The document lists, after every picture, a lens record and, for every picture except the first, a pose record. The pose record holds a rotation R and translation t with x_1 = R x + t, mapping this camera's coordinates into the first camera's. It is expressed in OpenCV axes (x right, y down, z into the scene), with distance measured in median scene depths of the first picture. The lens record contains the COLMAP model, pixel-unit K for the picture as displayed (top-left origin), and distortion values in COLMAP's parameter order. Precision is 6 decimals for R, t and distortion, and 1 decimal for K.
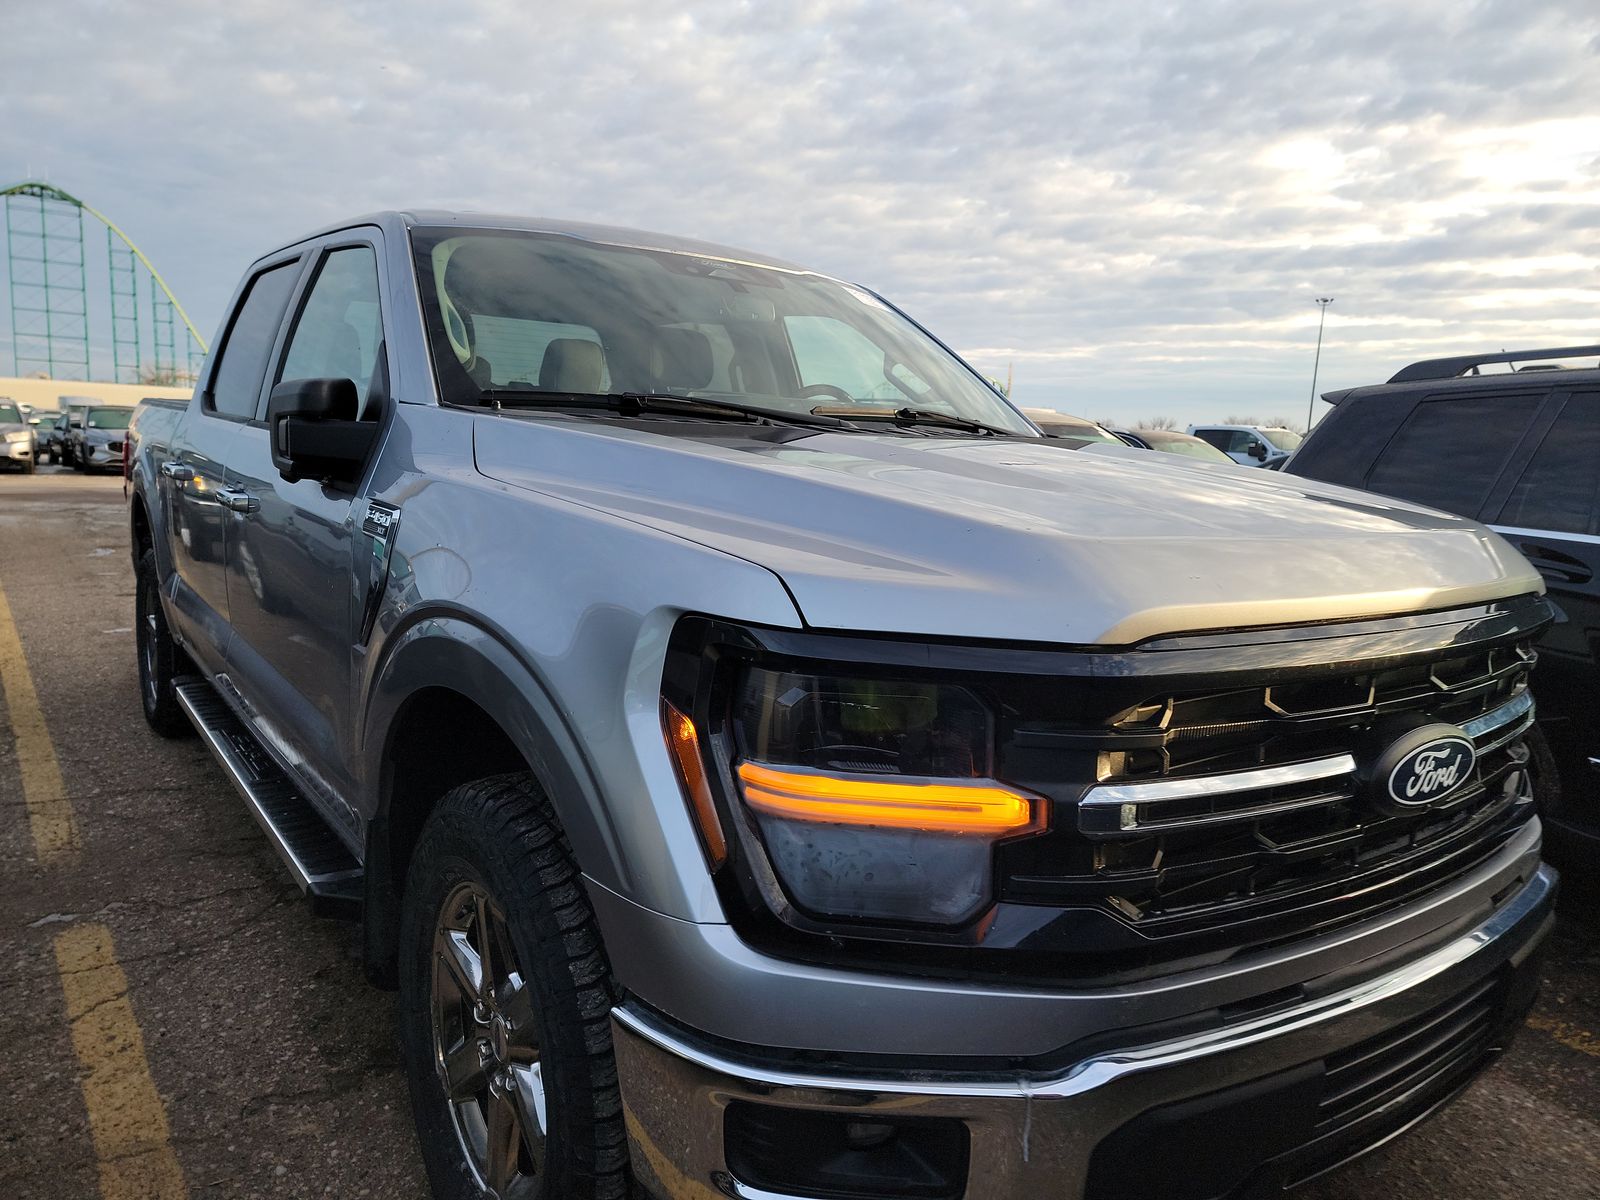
lens RADIAL K [[1103.5, 0, 772.4], [0, 1103.5, 621.2], [0, 0, 1]] dist [0.103679, -0.078784]
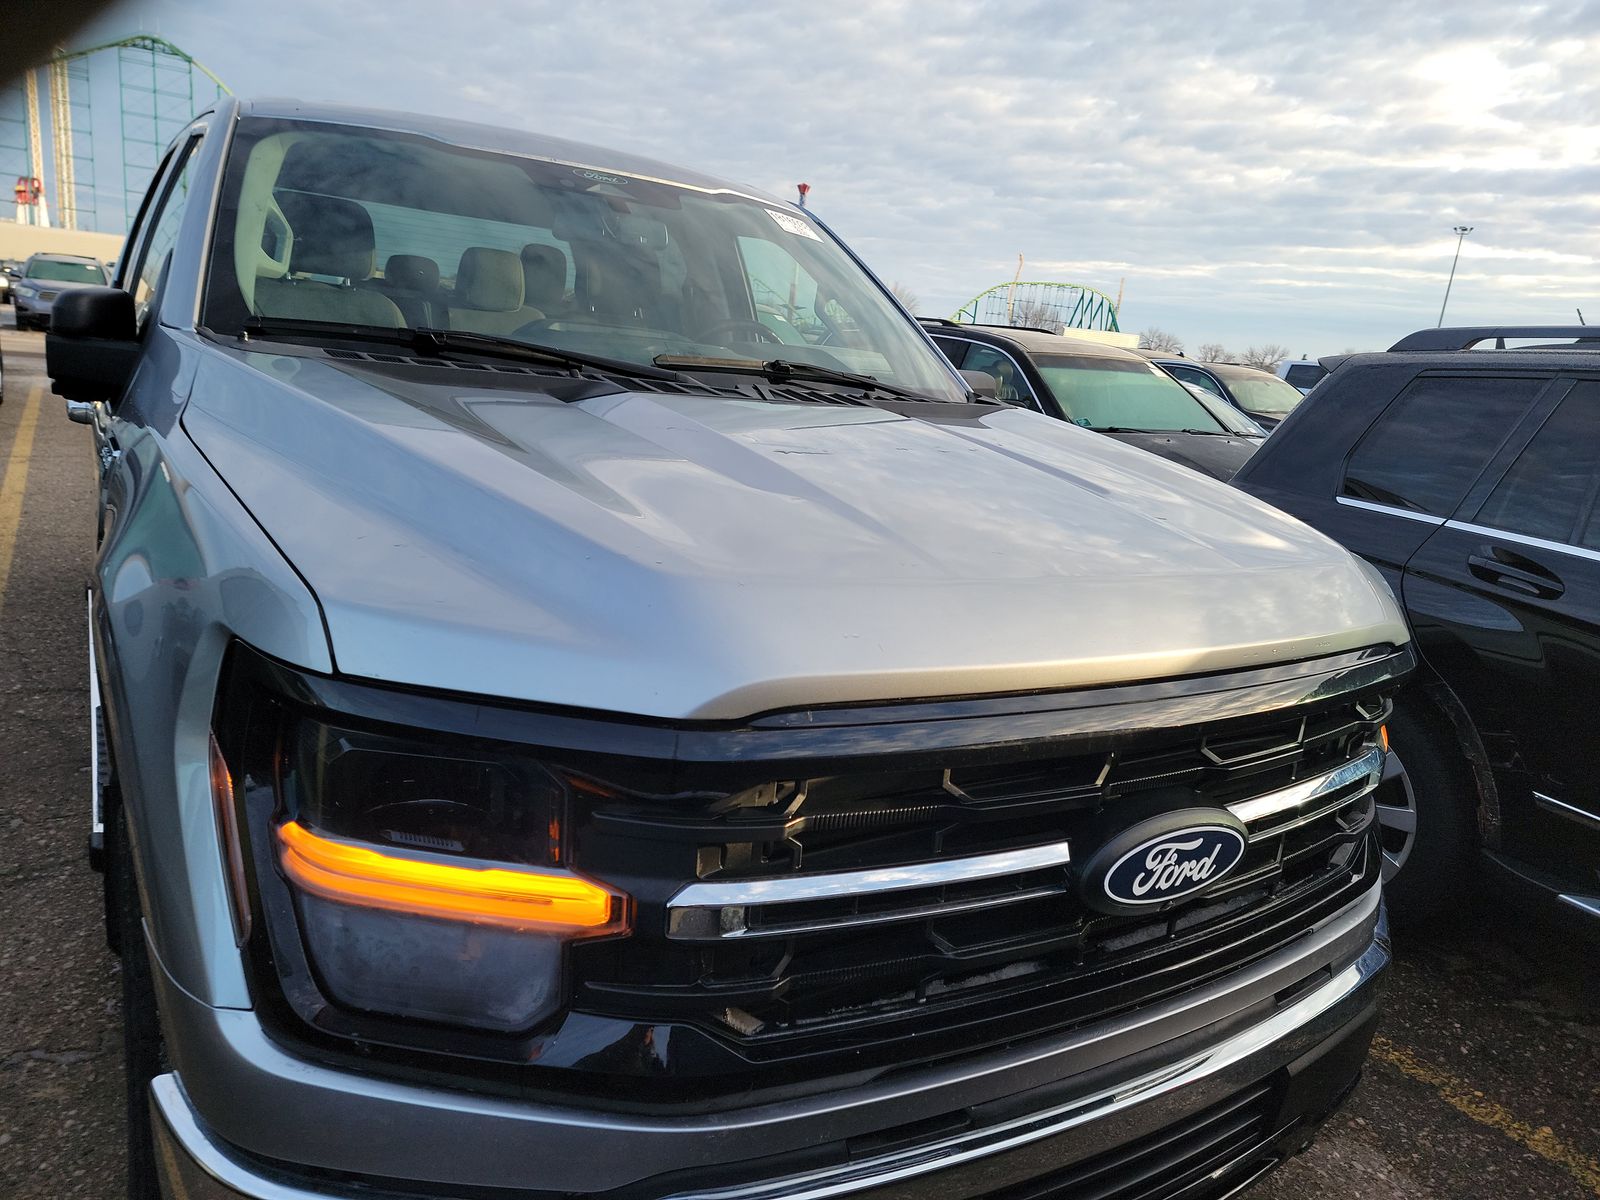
lens RADIAL K [[1103.5, 0, 772.4], [0, 1103.5, 621.2], [0, 0, 1]] dist [0.103679, -0.078784]
pose [[0.996207, 0.072917, -0.047479, 0.313046], [-0.068961, 0.994390, 0.080206, -0.097332], [0.053061, -0.076628, 0.995647, 0.163746]]
